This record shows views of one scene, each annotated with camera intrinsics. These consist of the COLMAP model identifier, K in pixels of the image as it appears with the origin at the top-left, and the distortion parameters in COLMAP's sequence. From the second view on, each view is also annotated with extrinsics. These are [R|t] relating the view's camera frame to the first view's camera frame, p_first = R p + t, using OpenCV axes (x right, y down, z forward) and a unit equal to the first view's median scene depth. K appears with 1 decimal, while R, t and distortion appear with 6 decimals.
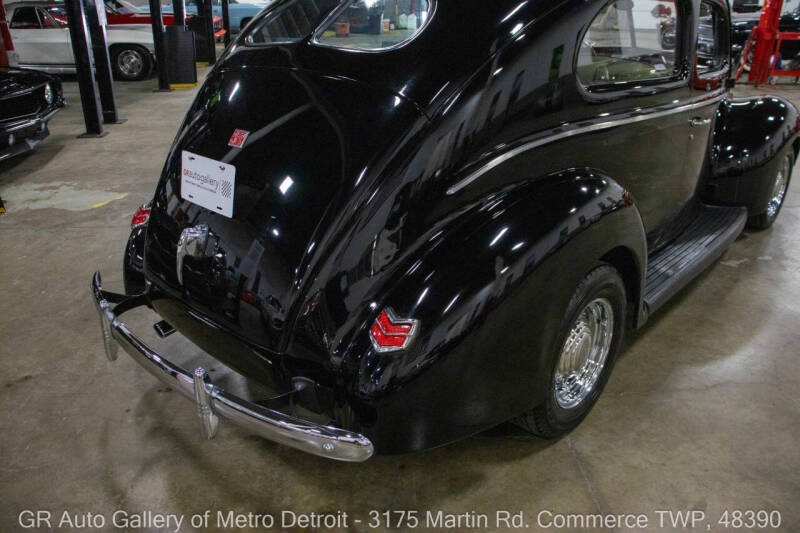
lens RADIAL K [[646.4, 0, 400.0], [0, 646.4, 266.5], [0, 0, 1]] dist [-0.096693, 0.002075]
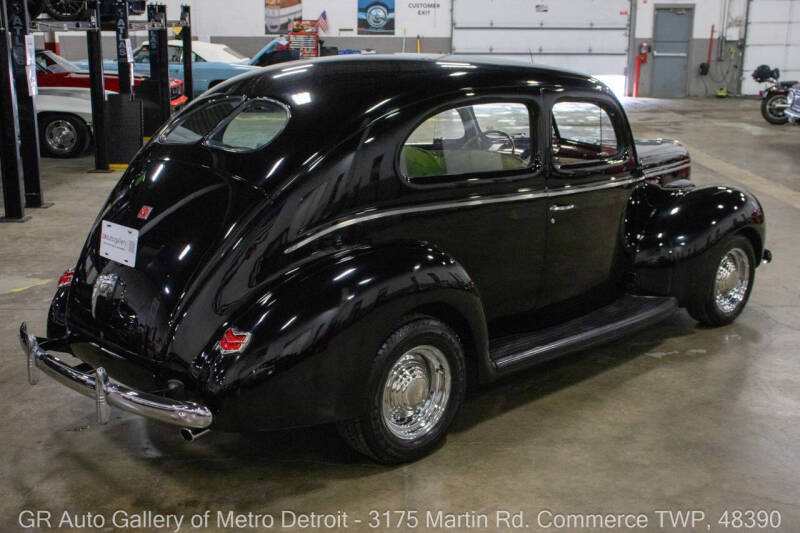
lens RADIAL K [[1029.4, 0, 400.0], [0, 1029.4, 266.5], [0, 0, 1]] dist [0.029158, 0.080128]
pose [[0.997486, 0.018888, -0.068296, 0.233889], [-0.030820, 0.983522, -0.178144, 0.152343], [0.063806, 0.179801, 0.981631, -0.582396]]
